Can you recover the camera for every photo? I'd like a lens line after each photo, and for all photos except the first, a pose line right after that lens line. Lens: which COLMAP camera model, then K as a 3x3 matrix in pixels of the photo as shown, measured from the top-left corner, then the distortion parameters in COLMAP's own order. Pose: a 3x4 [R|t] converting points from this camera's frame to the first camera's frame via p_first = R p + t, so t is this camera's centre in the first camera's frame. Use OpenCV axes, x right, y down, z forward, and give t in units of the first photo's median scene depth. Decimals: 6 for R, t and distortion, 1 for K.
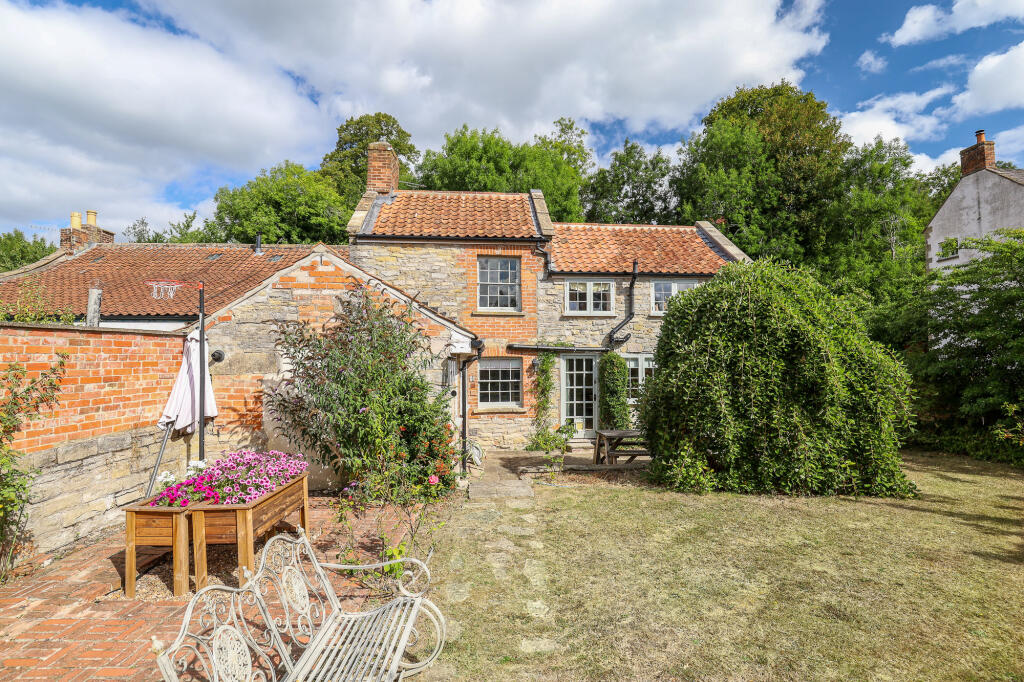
lens RADIAL K [[496.6, 0, 509.6], [0, 496.6, 340.7], [0, 0, 1]] dist [-0.026375, 0.000699]
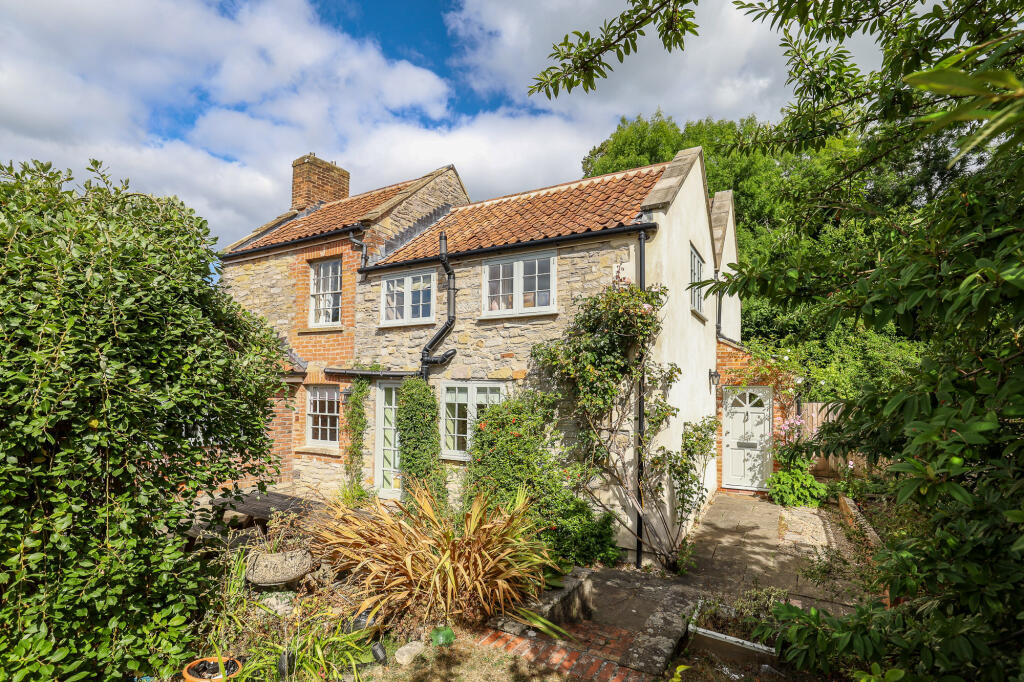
lens RADIAL K [[496.6, 0, 555.9], [0, 496.6, 378.5], [0, 0, 1]] dist [-0.026375, 0.000699]
pose [[0.815777, -0.000619, -0.578366, 0.734116], [0.006920, 0.999938, 0.008691, 0.018874], [0.578325, -0.011092, 0.815731, 0.560514]]
